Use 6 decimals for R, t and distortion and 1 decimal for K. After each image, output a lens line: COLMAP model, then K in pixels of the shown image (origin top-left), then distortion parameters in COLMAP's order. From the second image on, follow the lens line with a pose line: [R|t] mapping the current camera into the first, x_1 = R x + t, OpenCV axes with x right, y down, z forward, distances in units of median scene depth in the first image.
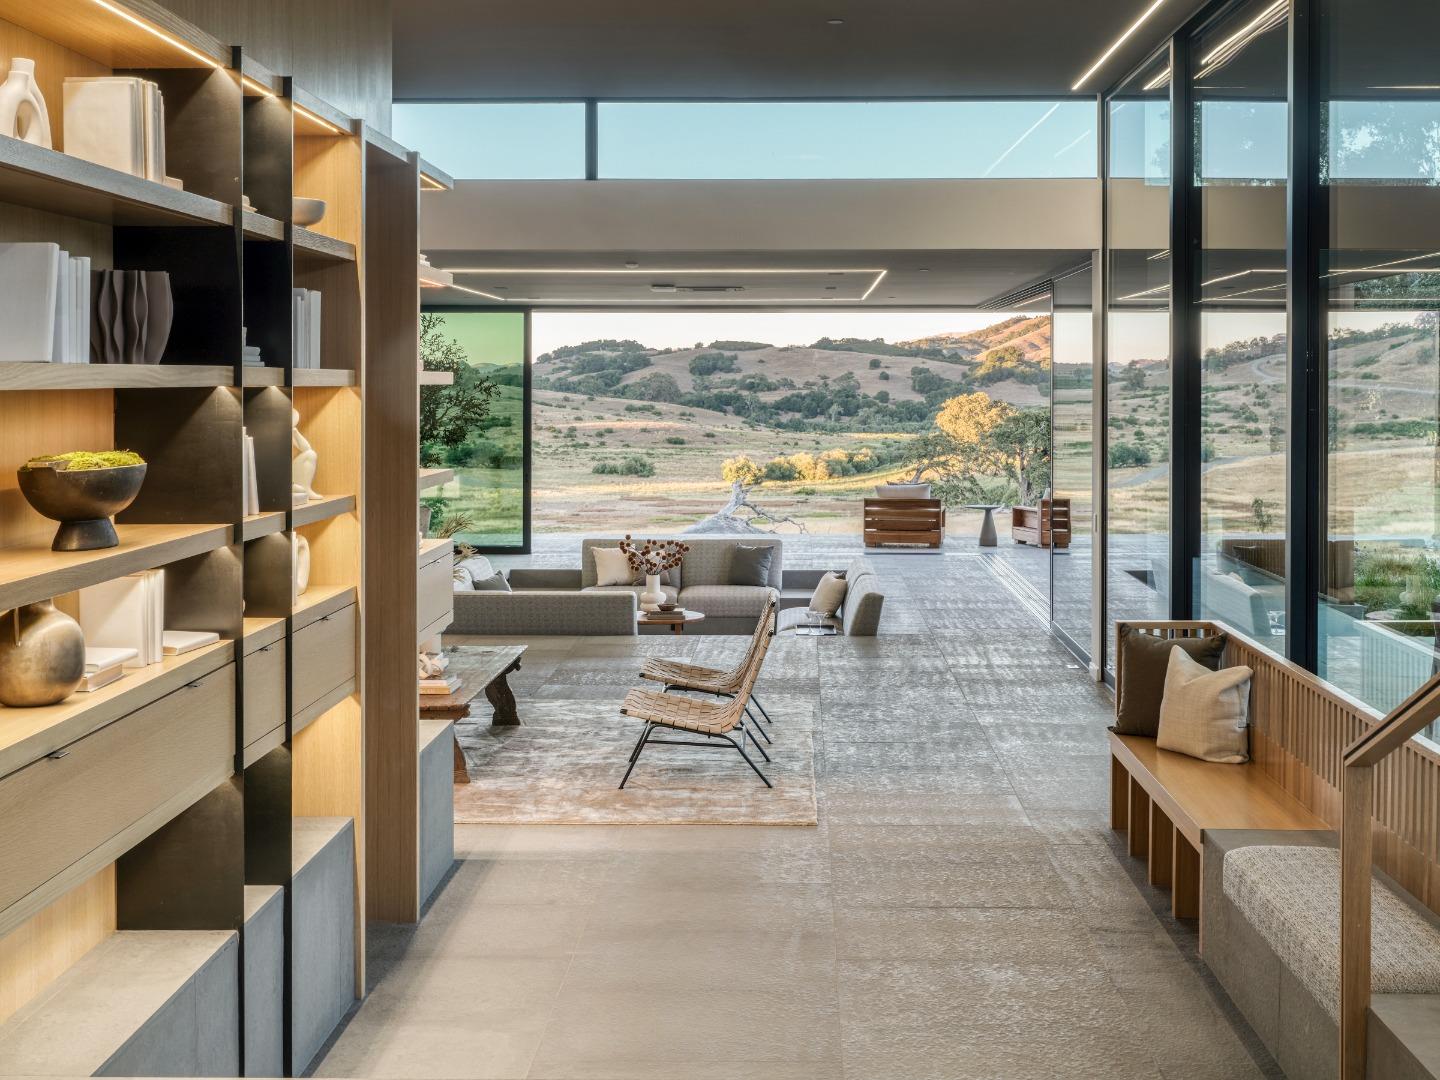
lens RADIAL K [[2198.8, 0, 720.0], [0, 2198.8, 540.0], [0, 0, 1]] dist [-0.021038, 0.005079]
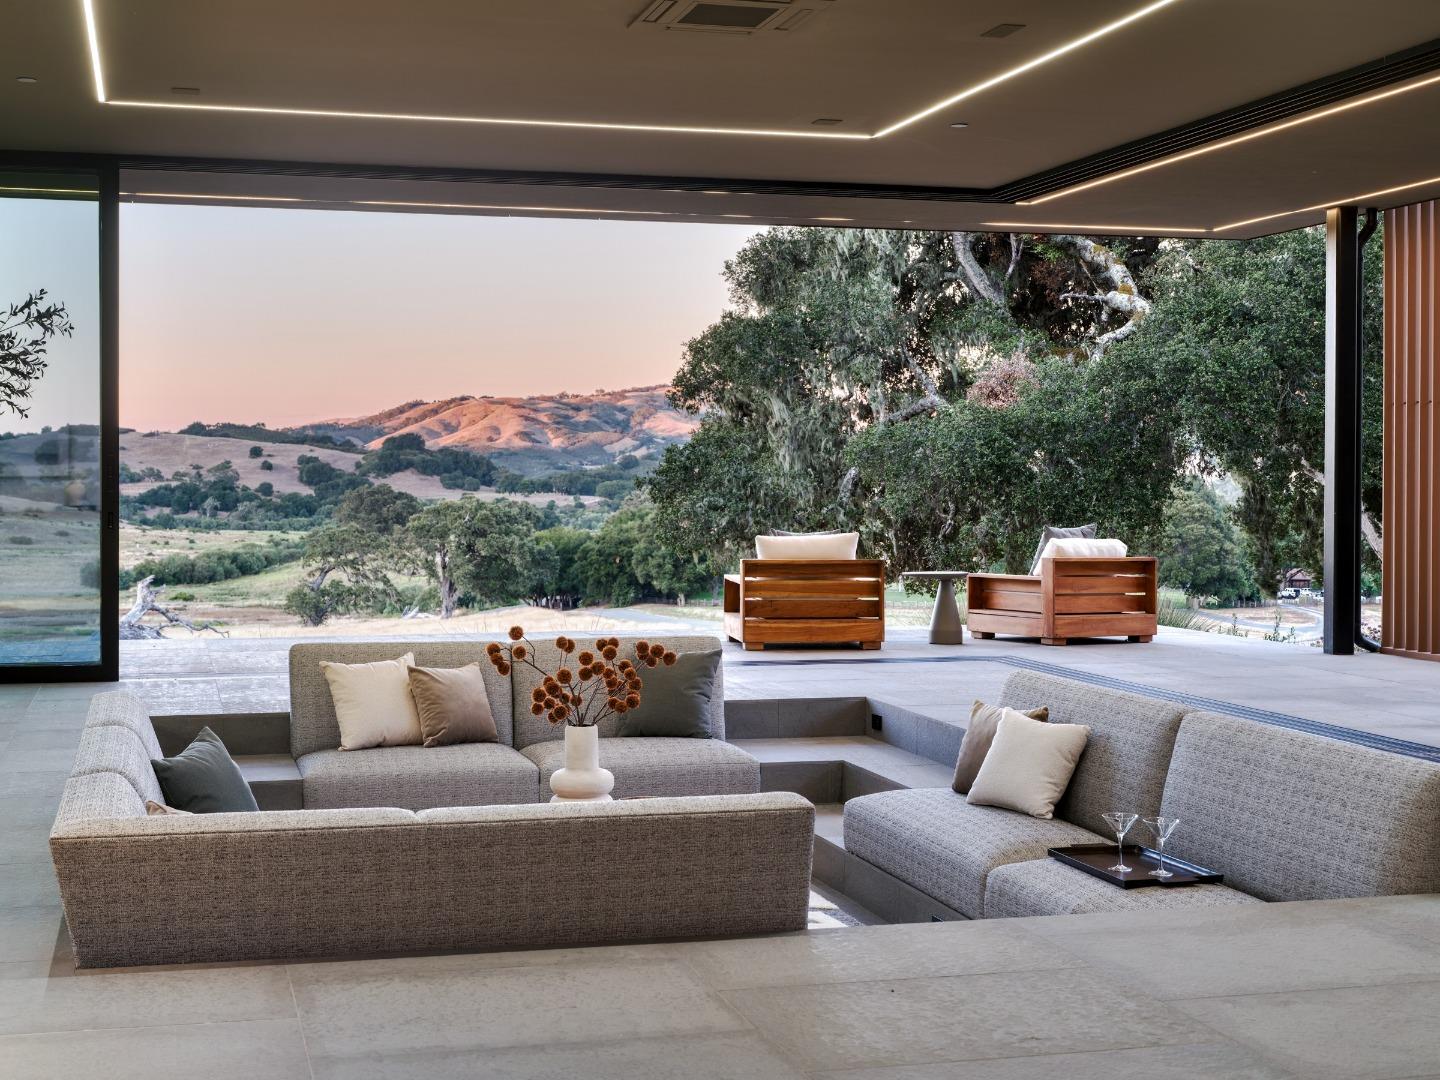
lens RADIAL K [[2198.8, 0, 720.0], [0, 2198.8, 540.0], [0, 0, 1]] dist [-0.021038, 0.005079]
pose [[0.951800, -0.007275, 0.306634, -0.022986], [0.022568, 0.998670, -0.046356, 0.000221], [-0.305889, 0.051042, 0.950698, 0.108647]]
